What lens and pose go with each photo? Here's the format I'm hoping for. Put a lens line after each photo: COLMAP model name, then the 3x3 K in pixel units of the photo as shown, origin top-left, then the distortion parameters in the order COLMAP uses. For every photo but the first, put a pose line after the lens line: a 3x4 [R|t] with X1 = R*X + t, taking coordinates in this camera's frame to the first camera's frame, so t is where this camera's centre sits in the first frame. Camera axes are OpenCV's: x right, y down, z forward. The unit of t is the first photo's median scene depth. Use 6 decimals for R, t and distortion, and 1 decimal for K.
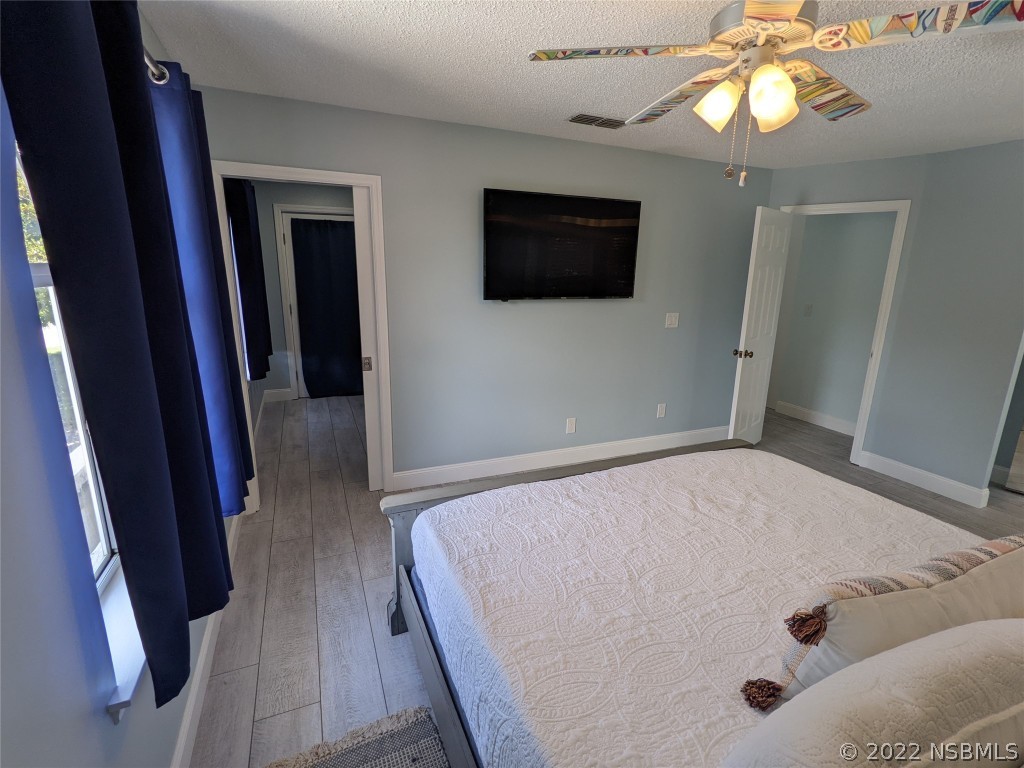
lens RADIAL K [[486.1, 0, 518.2], [0, 486.1, 385.9], [0, 0, 1]] dist [0.000464, -0.001023]
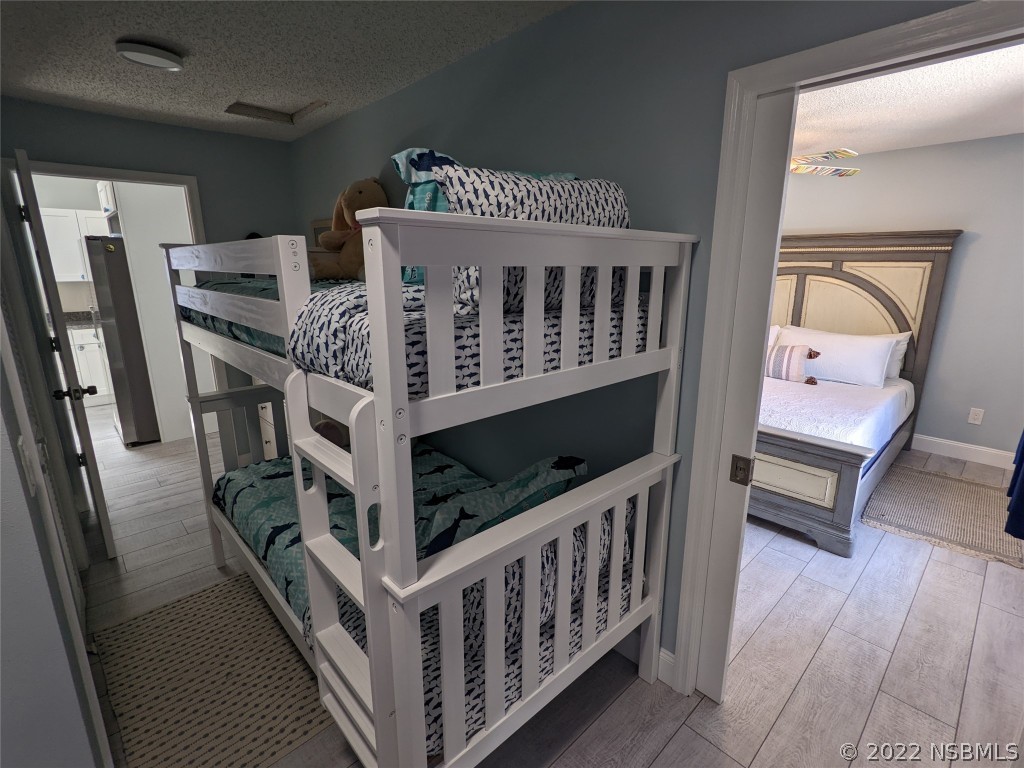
lens RADIAL K [[486.1, 0, 515.8], [0, 486.1, 384.2], [0, 0, 1]] dist [0.000464, -0.001023]
pose [[-0.341992, -0.246862, 0.906698, -0.843675], [0.226936, 0.914621, 0.334616, -0.428809], [-0.911889, 0.320198, -0.256771, 1.678763]]
